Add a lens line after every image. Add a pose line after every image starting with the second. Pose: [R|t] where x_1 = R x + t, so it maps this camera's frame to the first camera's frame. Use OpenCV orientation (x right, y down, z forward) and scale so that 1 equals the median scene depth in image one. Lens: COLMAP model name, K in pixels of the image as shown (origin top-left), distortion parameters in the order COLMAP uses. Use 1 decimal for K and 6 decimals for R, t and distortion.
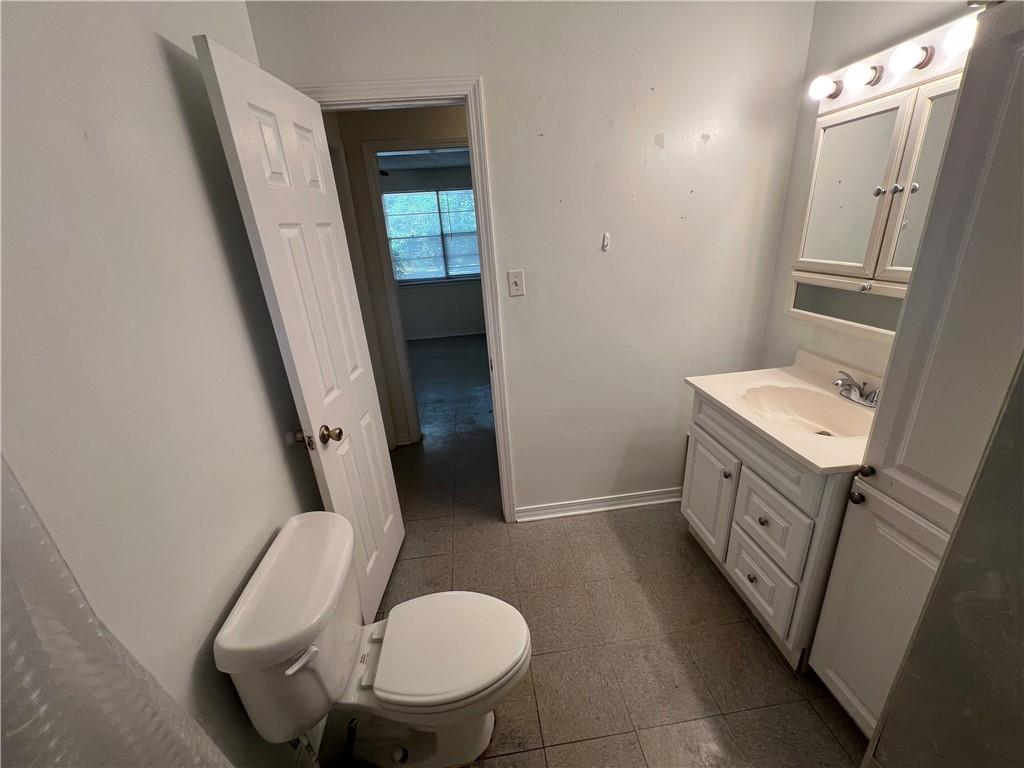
lens RADIAL K [[406.1, 0, 507.0], [0, 406.1, 383.2], [0, 0, 1]] dist [-0.004624, 0.001023]
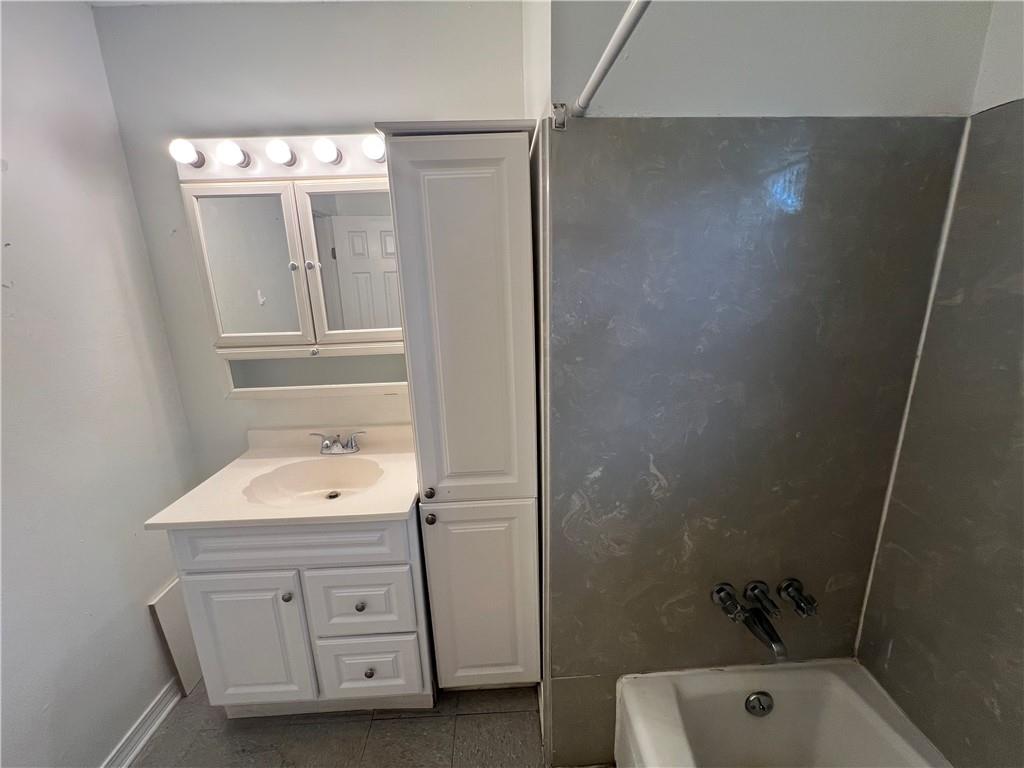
lens RADIAL K [[406.1, 0, 509.4], [0, 406.1, 383.4], [0, 0, 1]] dist [-0.004624, 0.001023]
pose [[0.075861, -0.179352, 0.980856, -0.127214], [0.378044, 0.915422, 0.138148, -0.104893], [-0.922674, 0.360326, 0.137247, 0.372316]]
